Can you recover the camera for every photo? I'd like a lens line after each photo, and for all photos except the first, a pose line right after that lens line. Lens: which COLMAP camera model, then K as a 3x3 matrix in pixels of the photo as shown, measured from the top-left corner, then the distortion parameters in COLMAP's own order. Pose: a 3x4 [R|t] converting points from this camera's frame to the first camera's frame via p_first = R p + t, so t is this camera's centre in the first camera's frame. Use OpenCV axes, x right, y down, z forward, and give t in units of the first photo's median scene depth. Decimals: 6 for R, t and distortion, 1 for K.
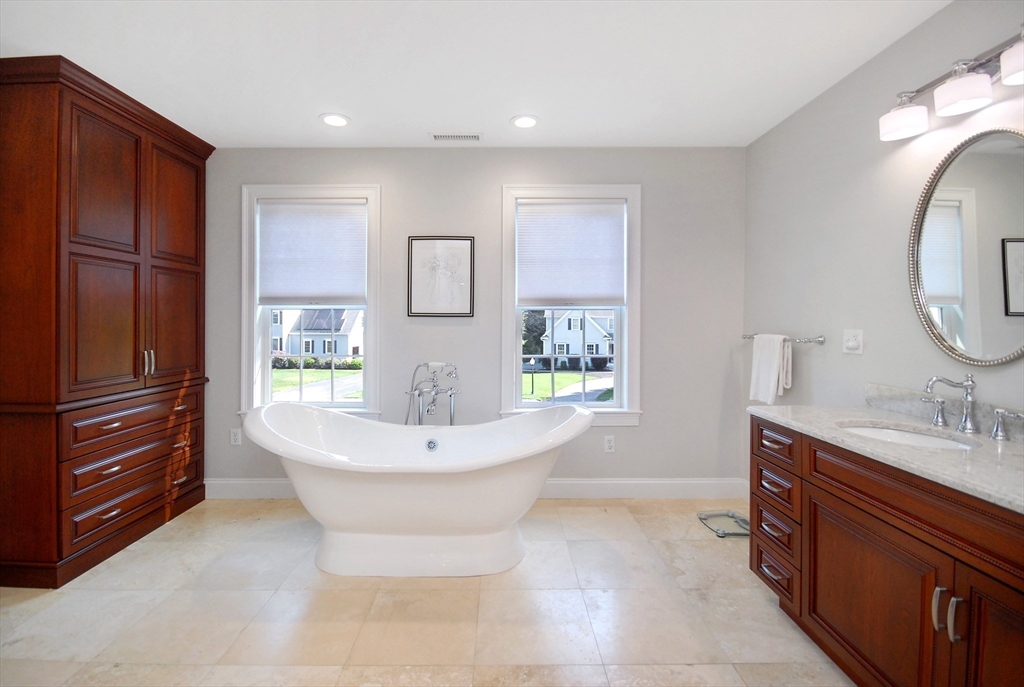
lens RADIAL K [[485.3, 0, 508.0], [0, 485.3, 327.3], [0, 0, 1]] dist [-0.000760, 0.000021]
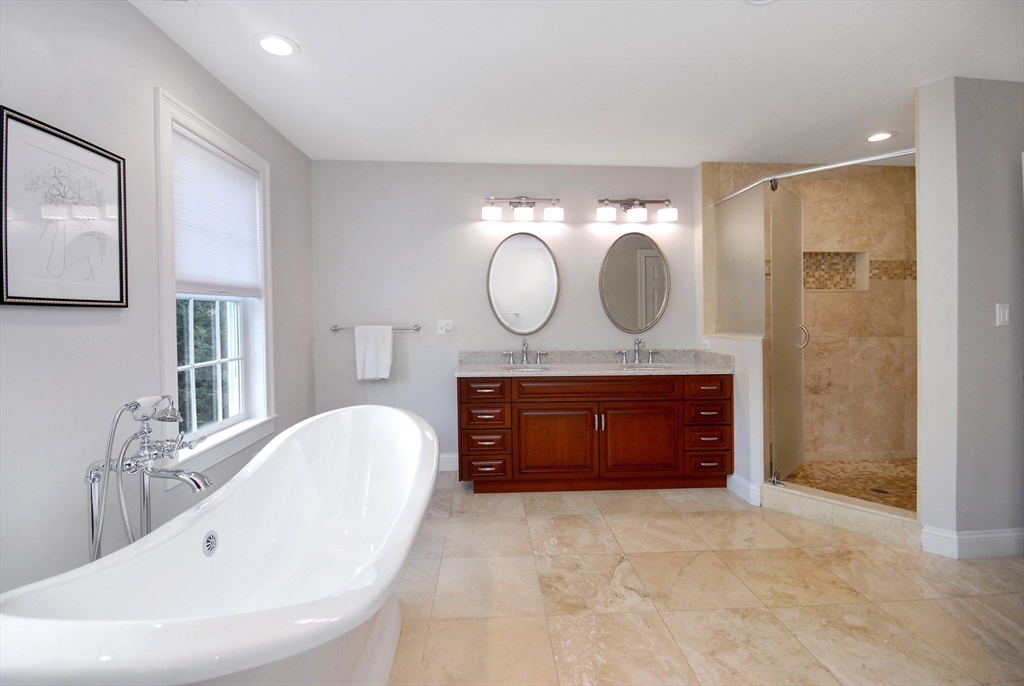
lens RADIAL K [[459.2, 0, 512.9], [0, 459.2, 324.8], [0, 0, 1]] dist [-0.001795, -0.000596]
pose [[-0.053937, -0.020991, 0.998324, -0.666077], [0.015265, 0.999645, 0.021844, -0.008003], [-0.998428, 0.016417, -0.053597, 0.661014]]
